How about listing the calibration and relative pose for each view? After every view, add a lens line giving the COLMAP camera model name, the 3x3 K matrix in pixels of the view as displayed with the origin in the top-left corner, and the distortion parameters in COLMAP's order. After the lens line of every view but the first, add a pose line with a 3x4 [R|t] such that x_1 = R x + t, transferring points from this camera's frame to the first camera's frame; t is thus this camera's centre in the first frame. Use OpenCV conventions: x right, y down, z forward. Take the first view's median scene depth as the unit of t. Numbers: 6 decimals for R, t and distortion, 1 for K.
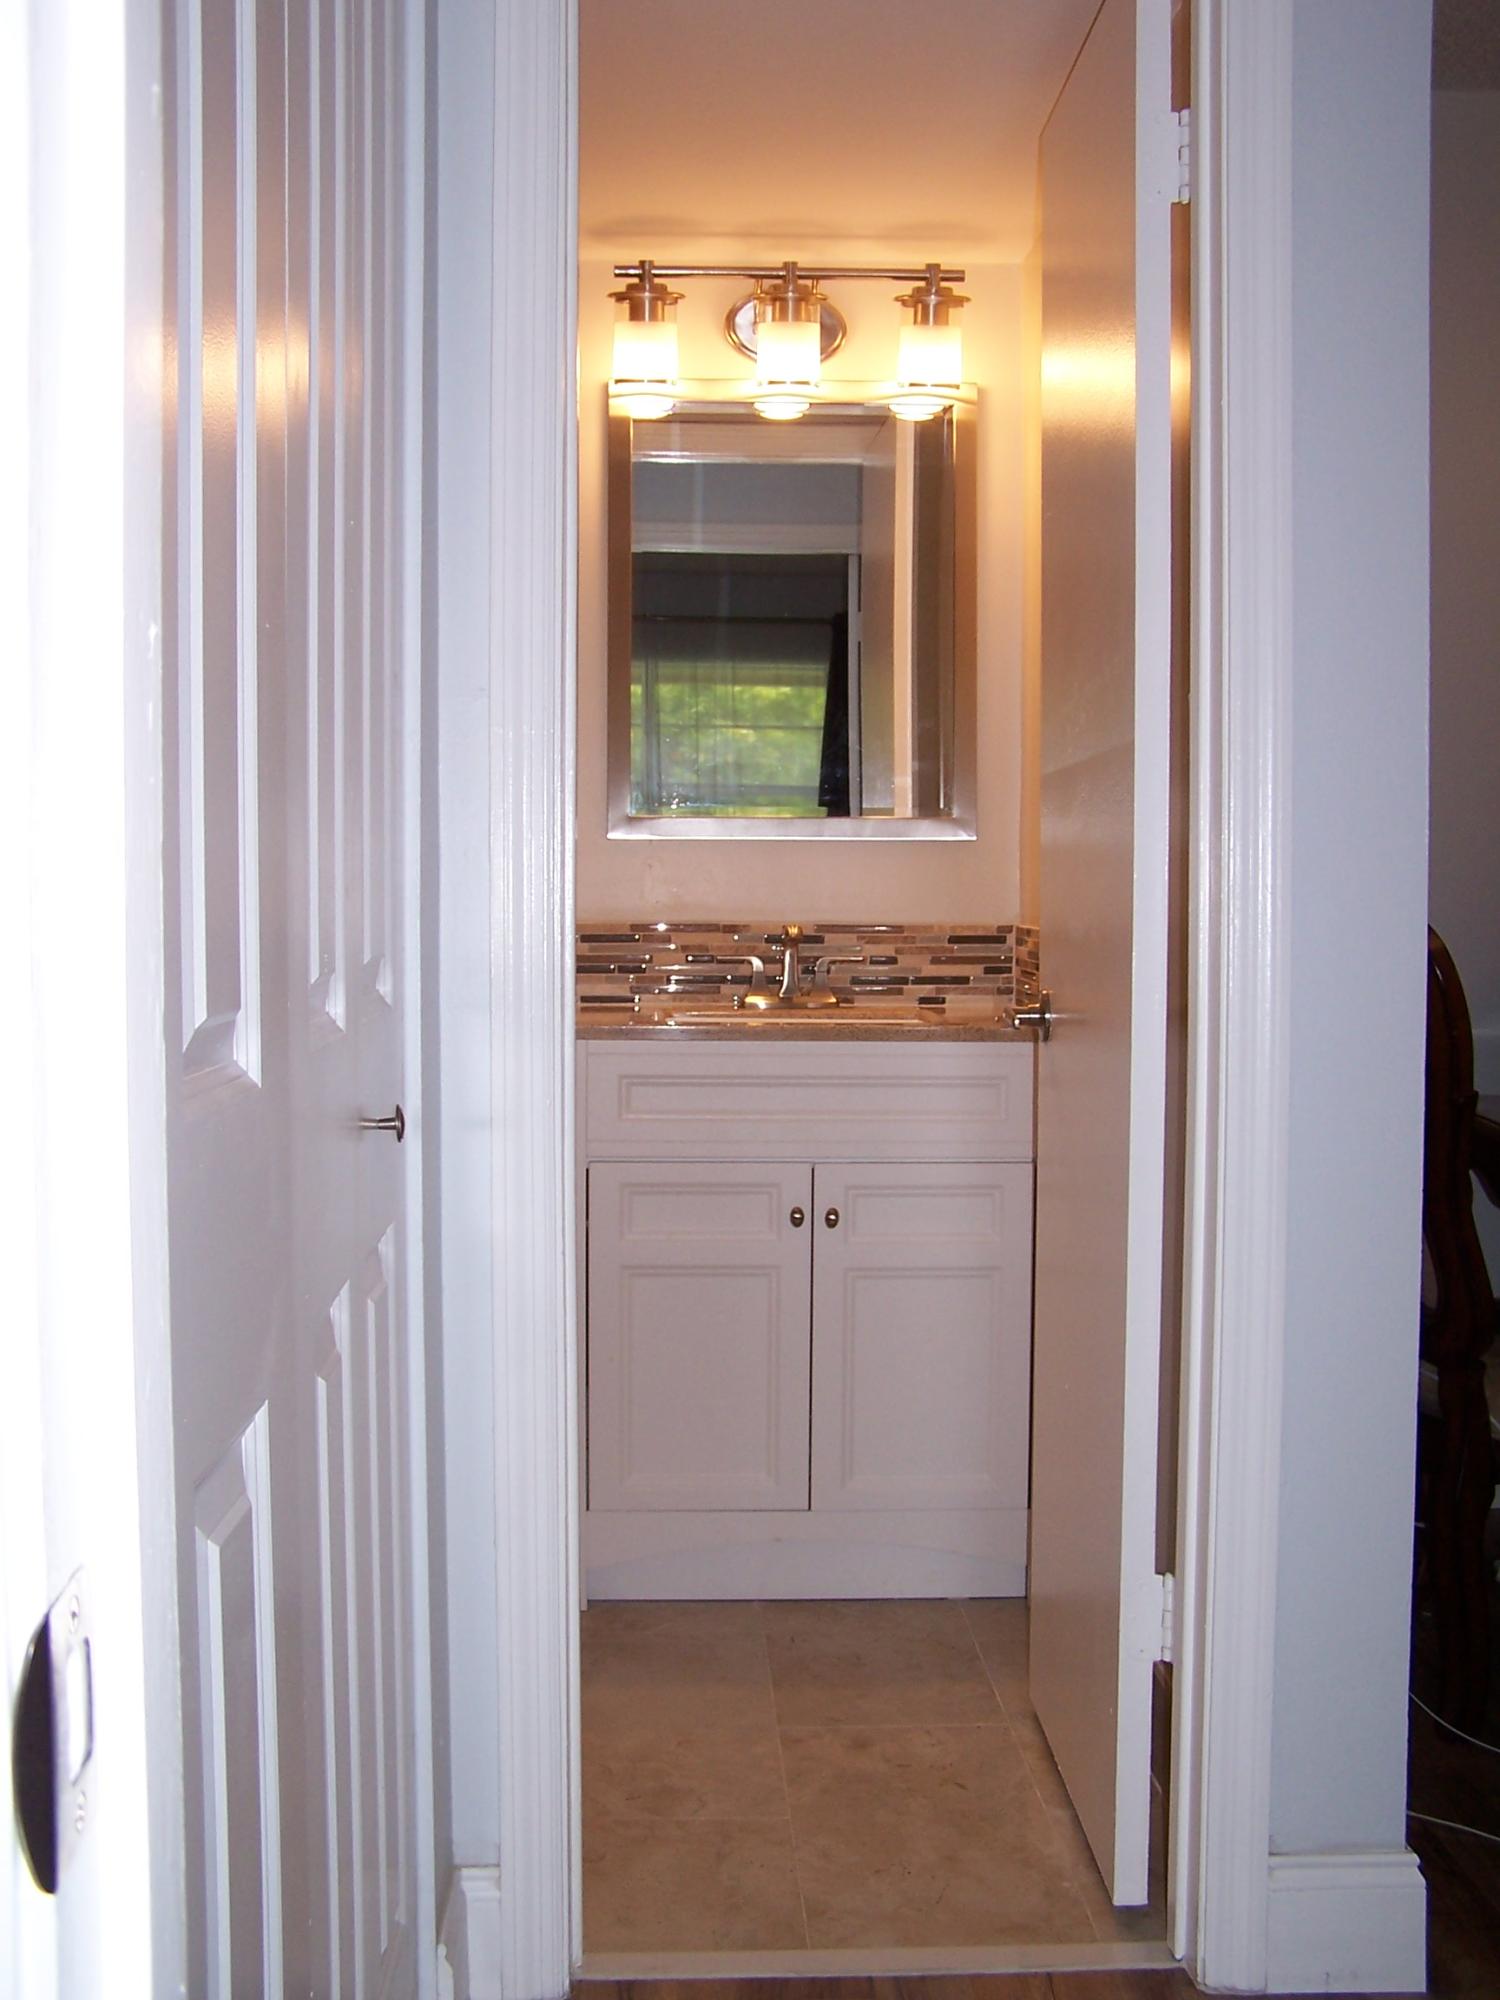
lens RADIAL K [[2220.2, 0, 750.0], [0, 2220.2, 1000.0], [0, 0, 1]] dist [-0.192318, 0.309839]
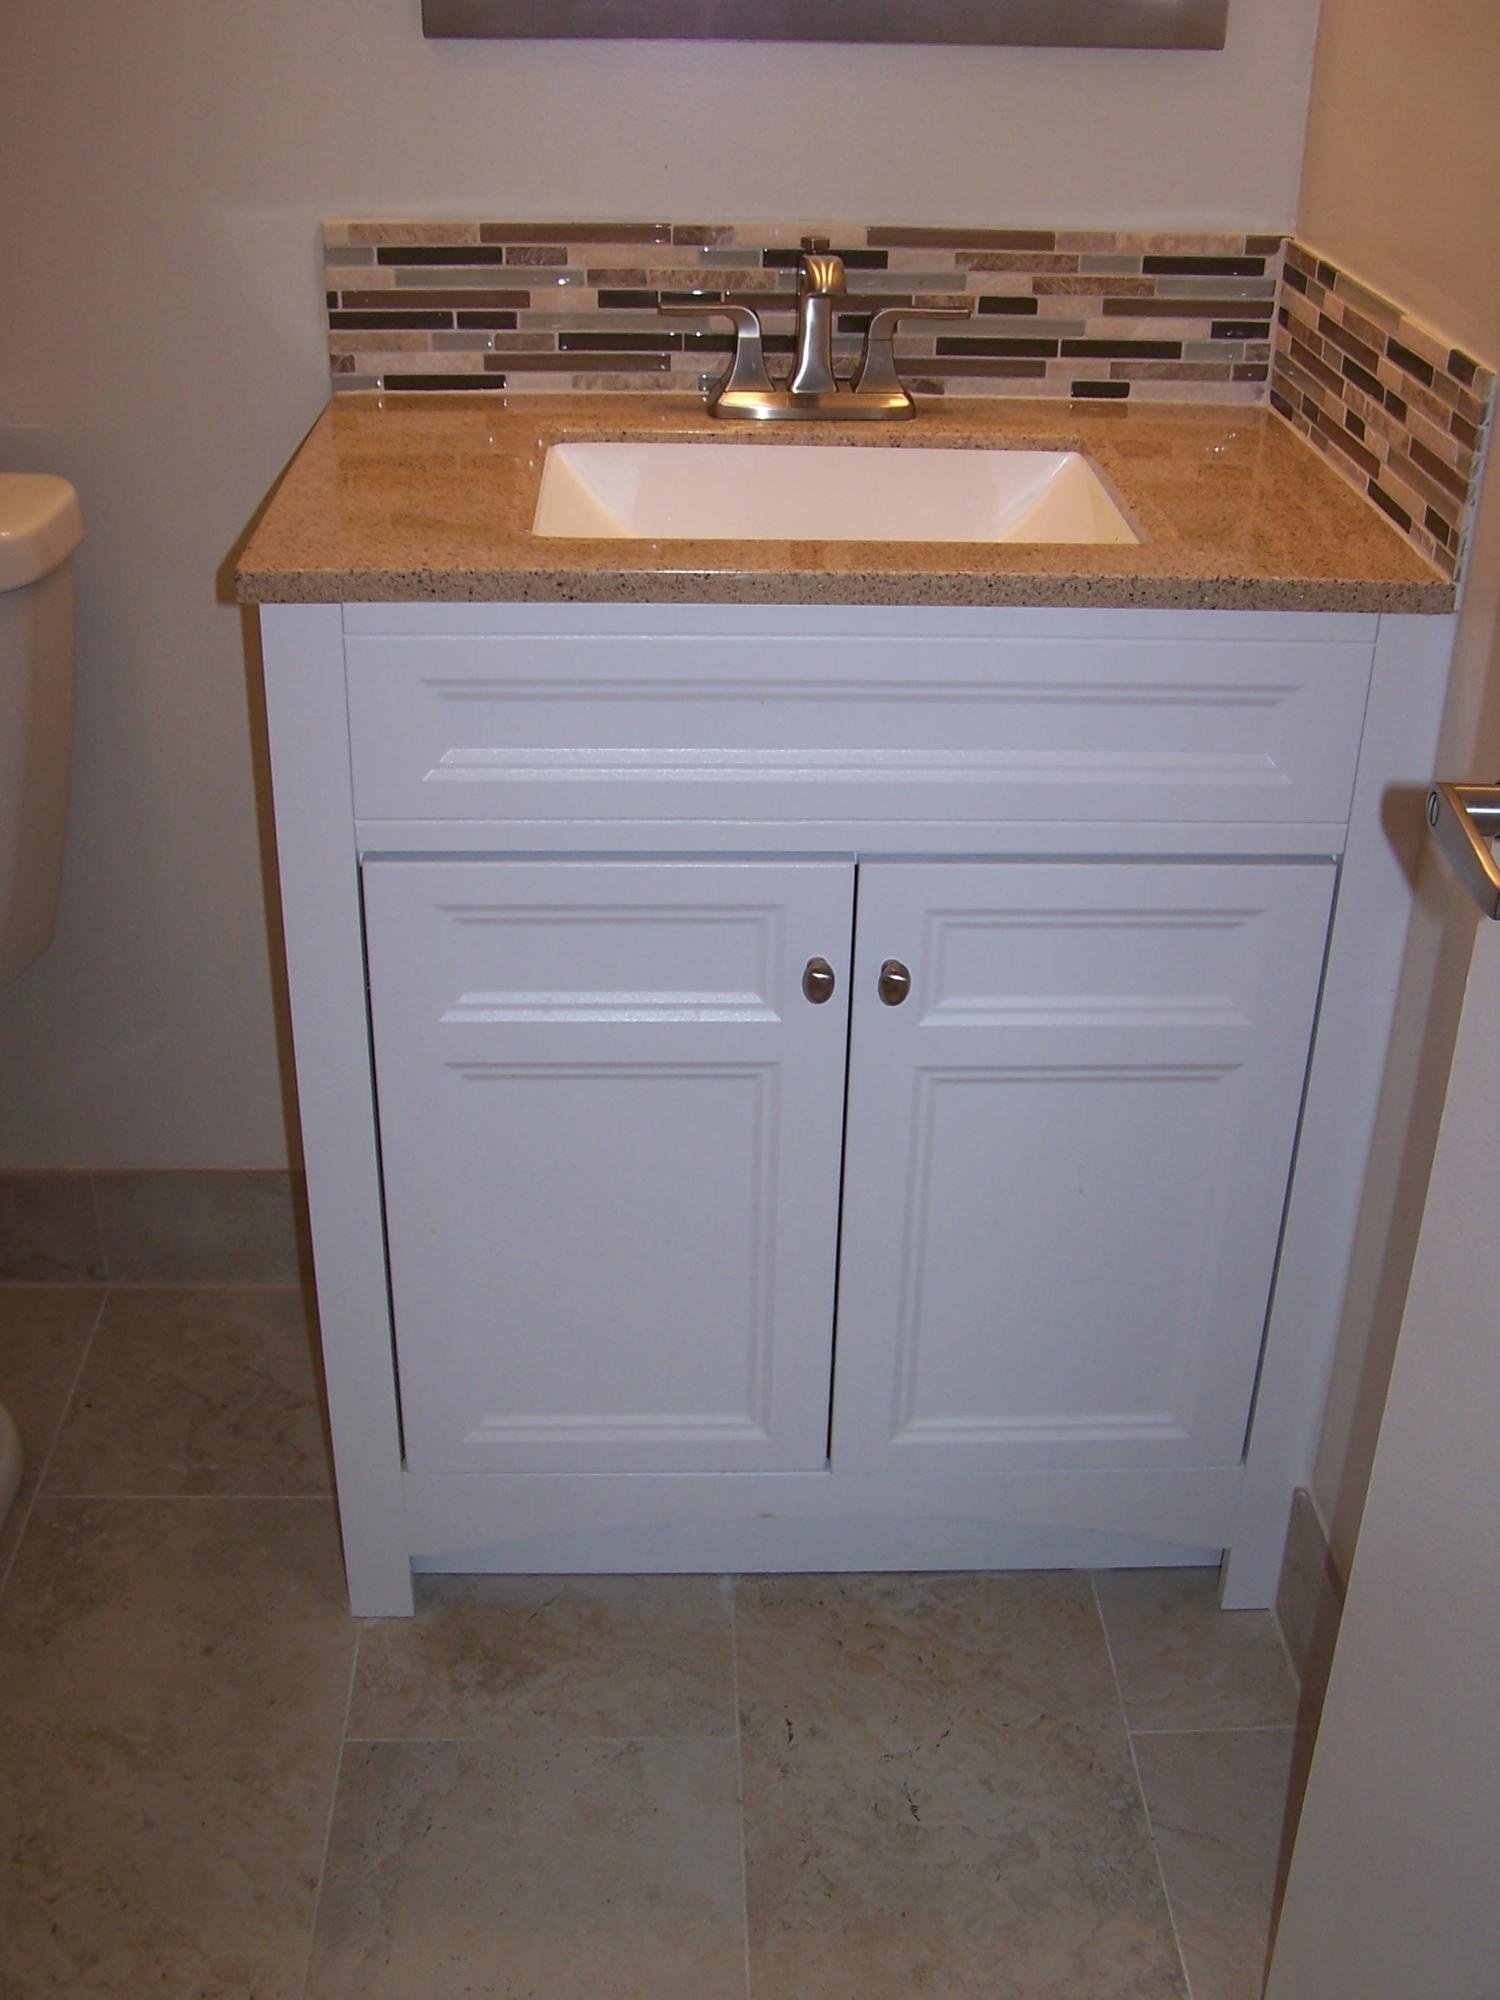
lens RADIAL K [[2220.2, 0, 750.0], [0, 2220.2, 1000.0], [0, 0, 1]] dist [-0.192318, 0.309839]
pose [[0.999888, 0.014965, 0.000622, 0.005844], [-0.013820, 0.905766, 0.423553, -0.081331], [0.005775, -0.423514, 0.905871, 0.504719]]
